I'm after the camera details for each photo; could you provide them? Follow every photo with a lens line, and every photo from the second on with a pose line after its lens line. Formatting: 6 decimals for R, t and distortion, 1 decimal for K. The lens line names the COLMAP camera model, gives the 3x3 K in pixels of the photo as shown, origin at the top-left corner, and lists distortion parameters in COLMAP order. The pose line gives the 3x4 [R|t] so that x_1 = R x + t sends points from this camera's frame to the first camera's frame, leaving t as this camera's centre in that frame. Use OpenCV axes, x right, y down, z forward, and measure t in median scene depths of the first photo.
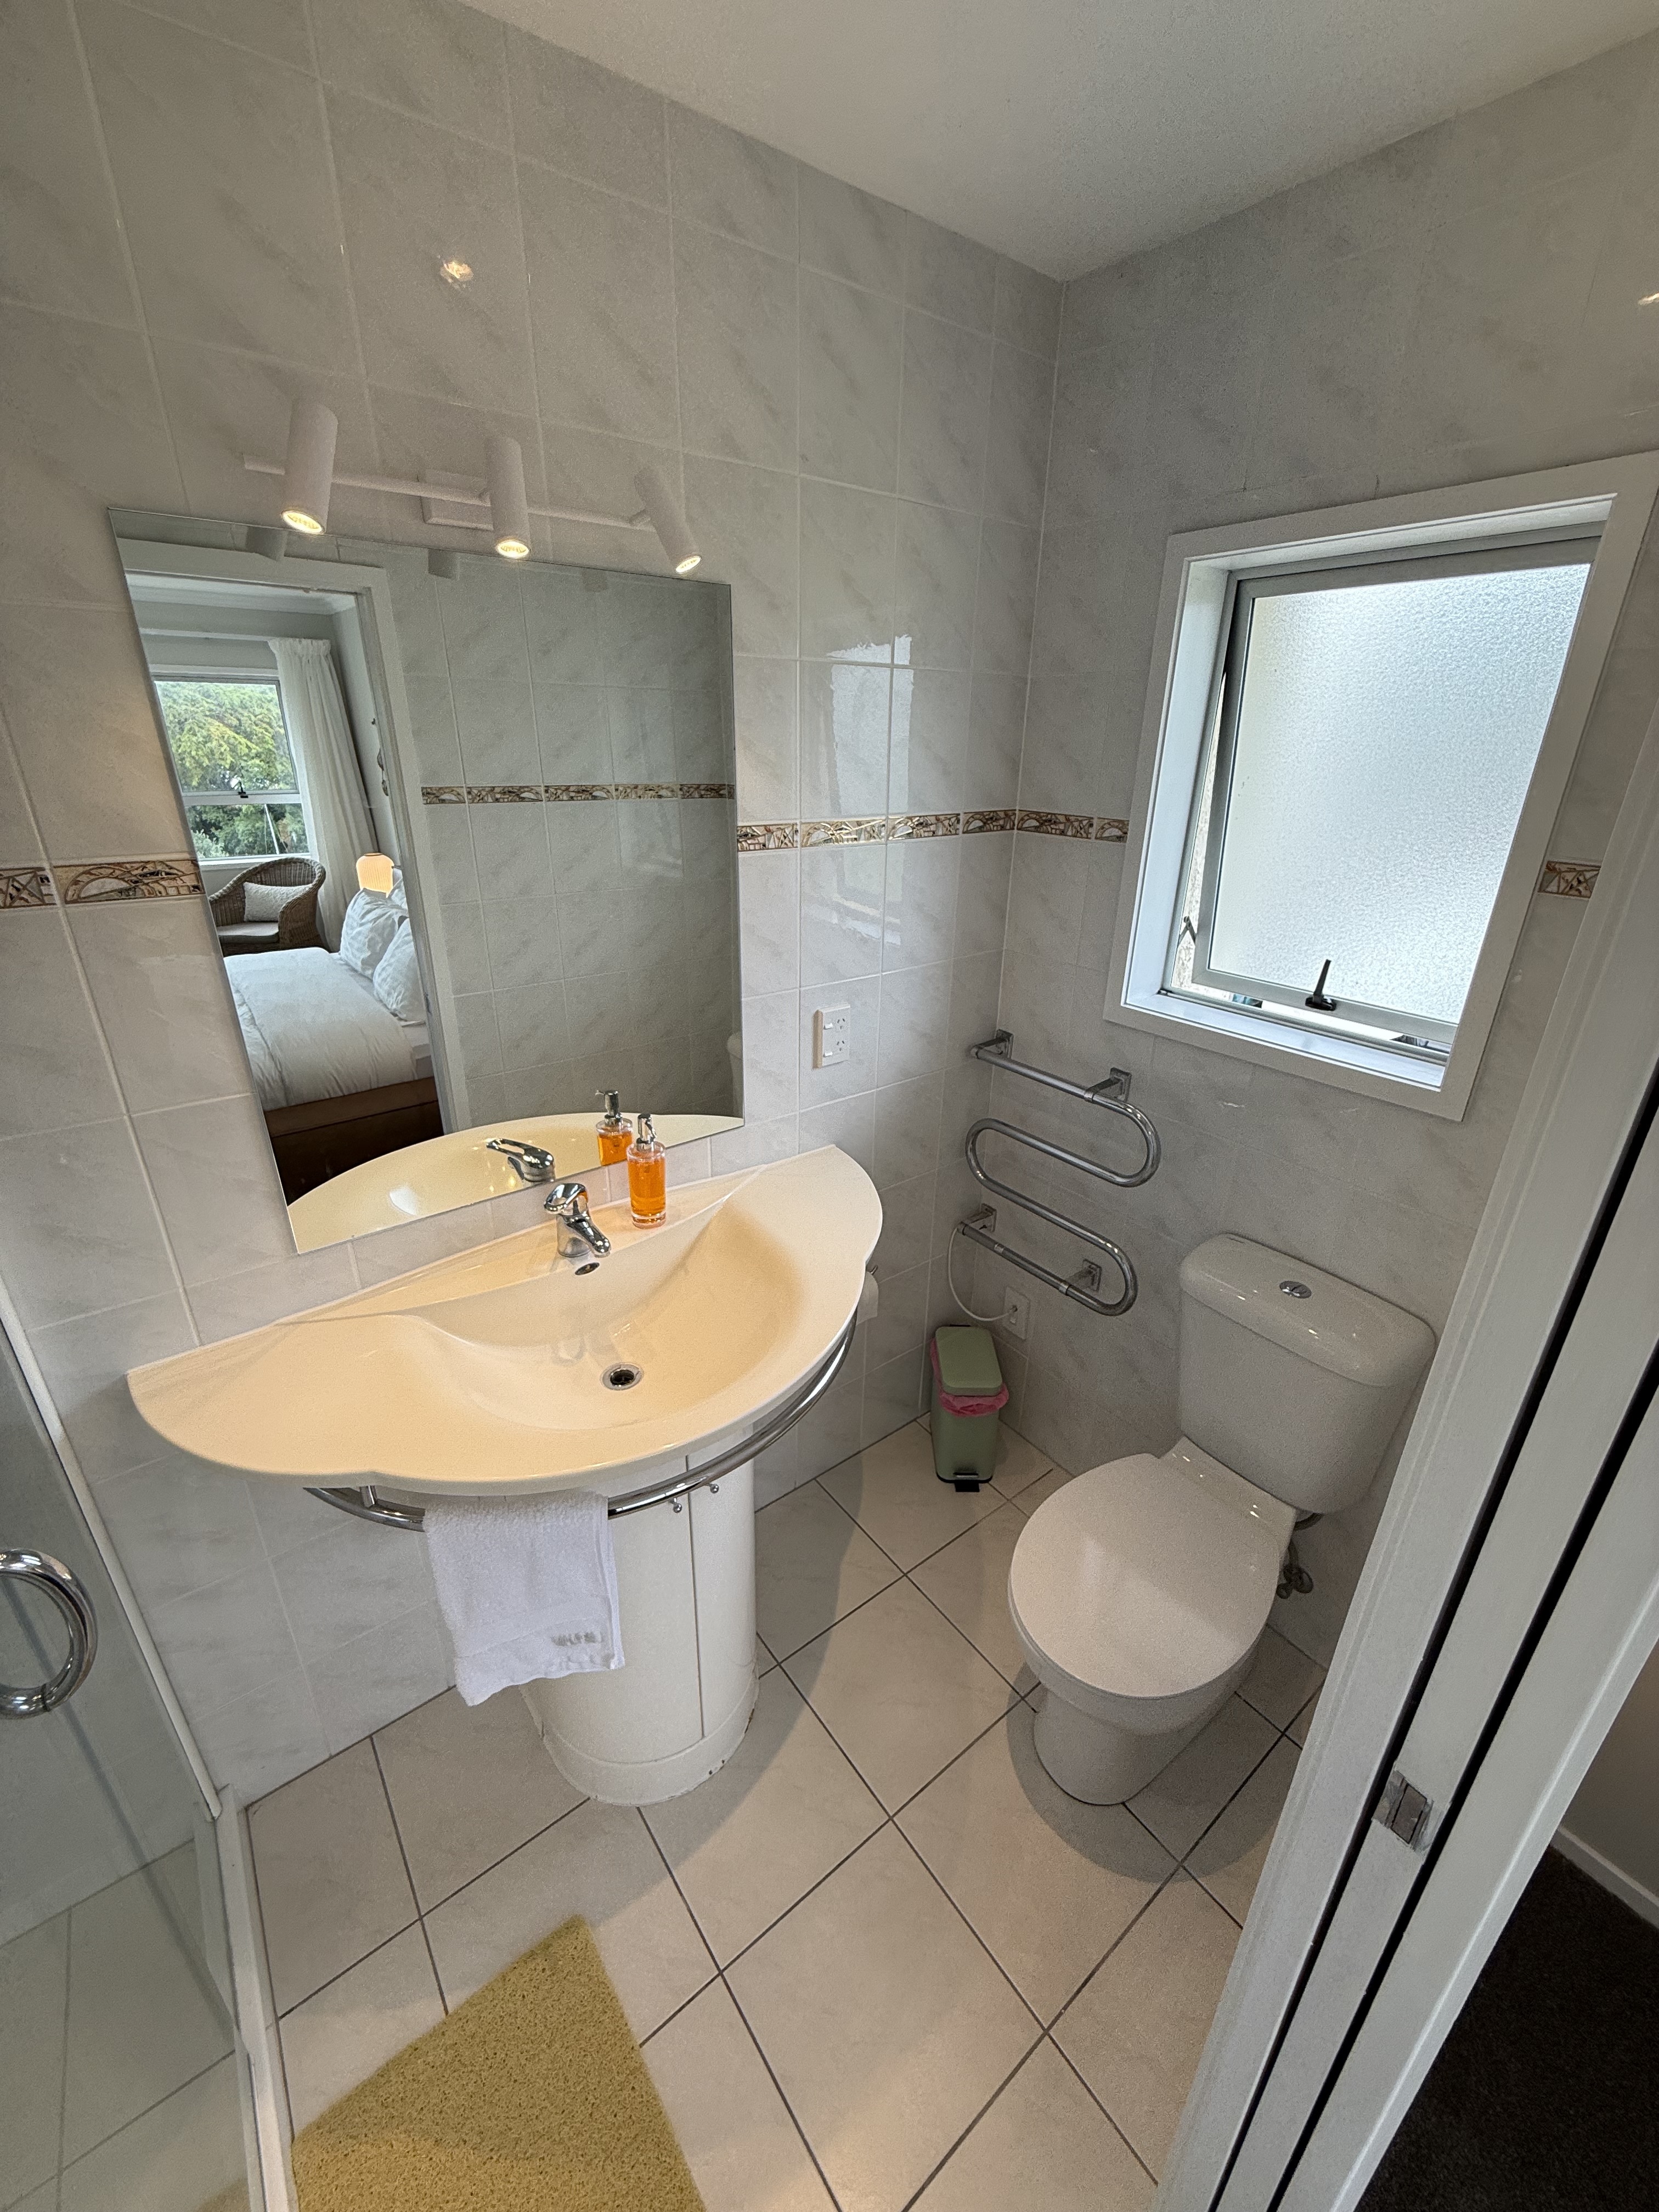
lens RADIAL K [[882.0, 0, 823.0], [0, 882.0, 1101.8], [0, 0, 1]] dist [-0.001565, 0.000542]
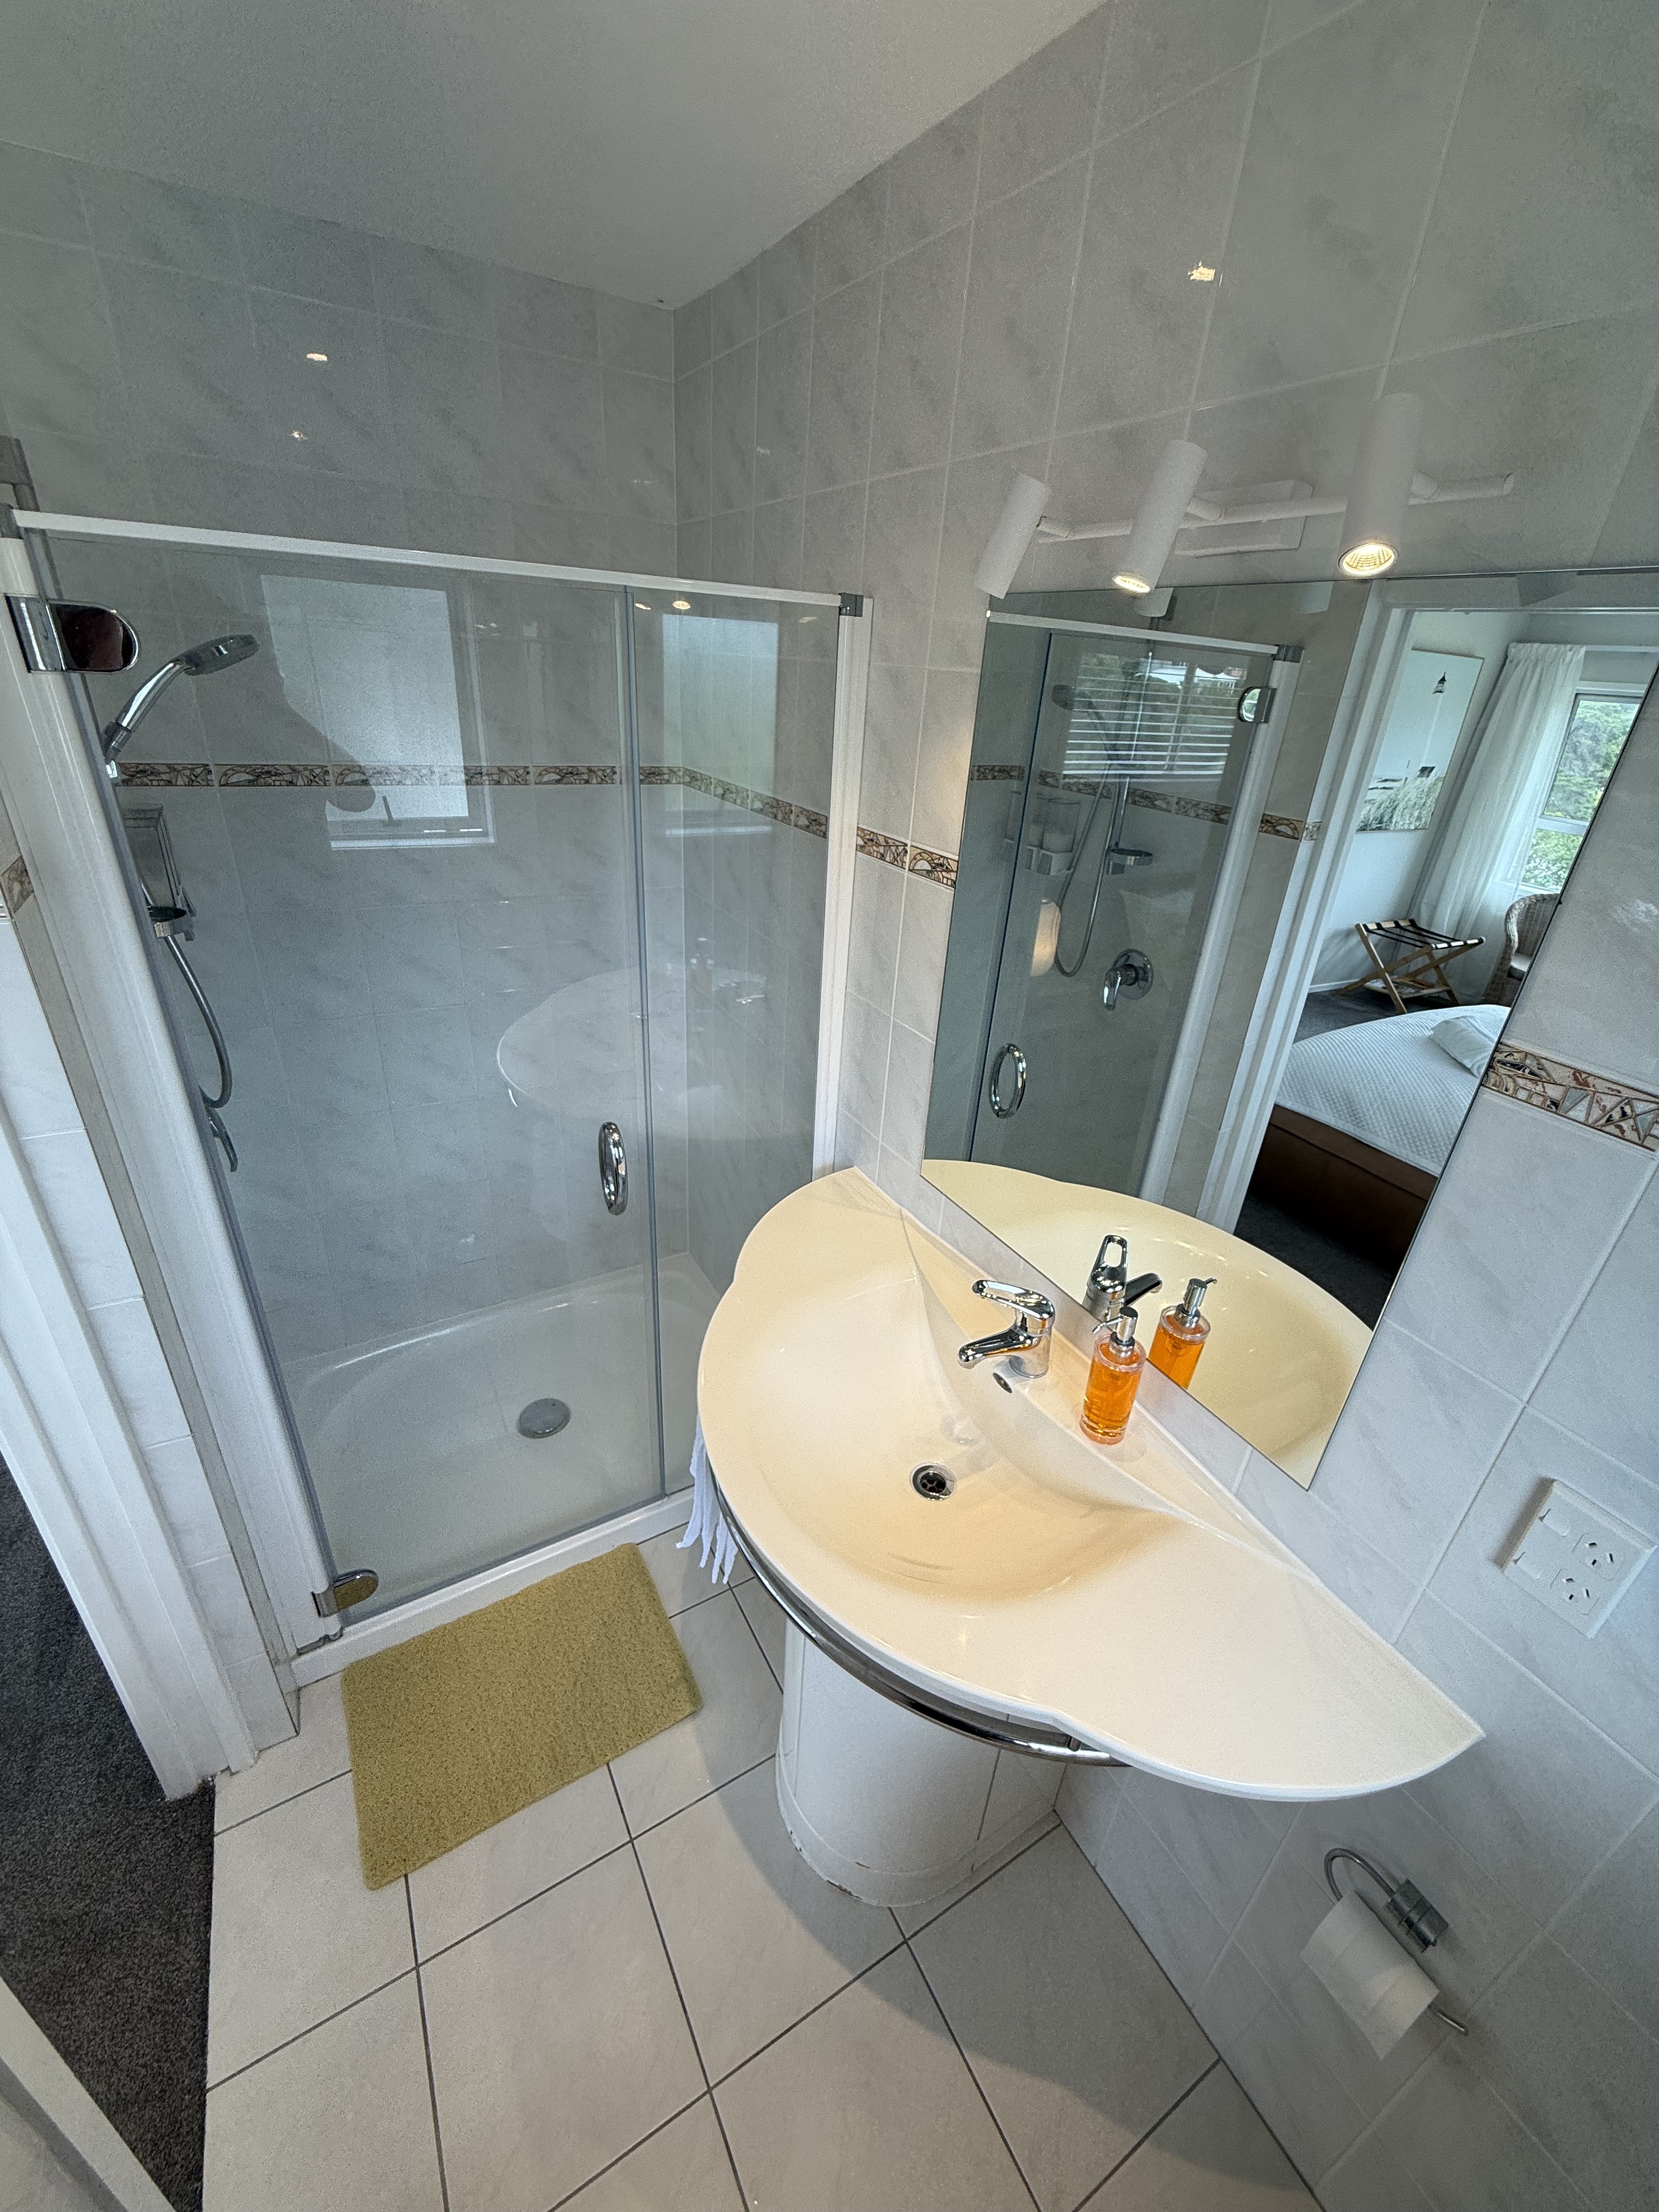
lens RADIAL K [[882.0, 0, 827.5], [0, 882.0, 1096.5], [0, 0, 1]] dist [-0.001565, 0.000542]
pose [[-0.121194, 0.420582, -0.899123, 0.413114], [-0.439542, 0.789418, 0.428512, -0.327053], [0.890008, 0.447136, 0.089190, 0.603899]]
